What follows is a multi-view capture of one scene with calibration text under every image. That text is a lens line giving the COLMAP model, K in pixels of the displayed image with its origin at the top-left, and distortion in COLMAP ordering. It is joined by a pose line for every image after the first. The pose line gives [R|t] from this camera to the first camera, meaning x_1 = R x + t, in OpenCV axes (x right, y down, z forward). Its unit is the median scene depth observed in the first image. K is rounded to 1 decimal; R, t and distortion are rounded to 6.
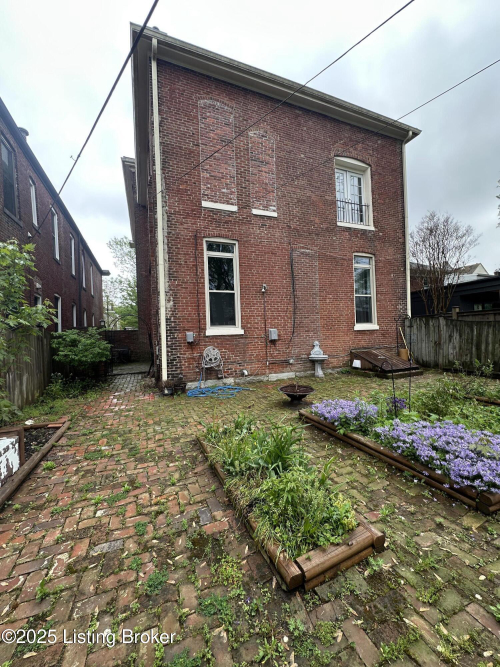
lens RADIAL K [[267.0, 0, 251.0], [0, 267.0, 332.8], [0, 0, 1]] dist [-0.001233, -0.000249]
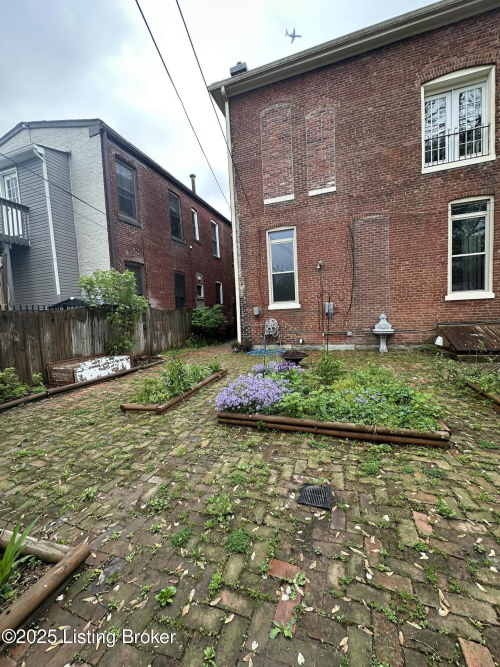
lens RADIAL K [[267.0, 0, 249.9], [0, 267.0, 333.5], [0, 0, 1]] dist [-0.001233, -0.000249]
pose [[0.752711, 0.049711, -0.656472, 0.564919], [0.024427, 0.994350, 0.103305, -0.010093], [0.657898, -0.093794, 0.747243, -0.017155]]
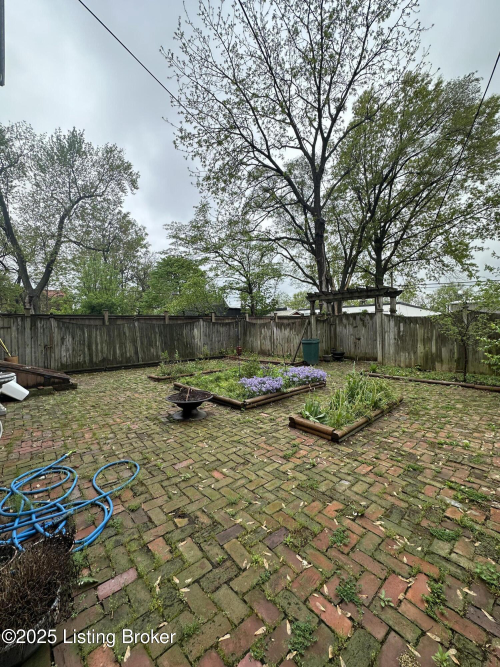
lens RADIAL K [[267.0, 0, 250.9], [0, 267.0, 333.7], [0, 0, 1]] dist [-0.001233, -0.000249]
pose [[-0.353566, 0.019463, 0.935207, -0.639091], [0.024227, 0.999639, -0.011645, 0.035922], [-0.935096, 0.018540, -0.353909, 1.088388]]
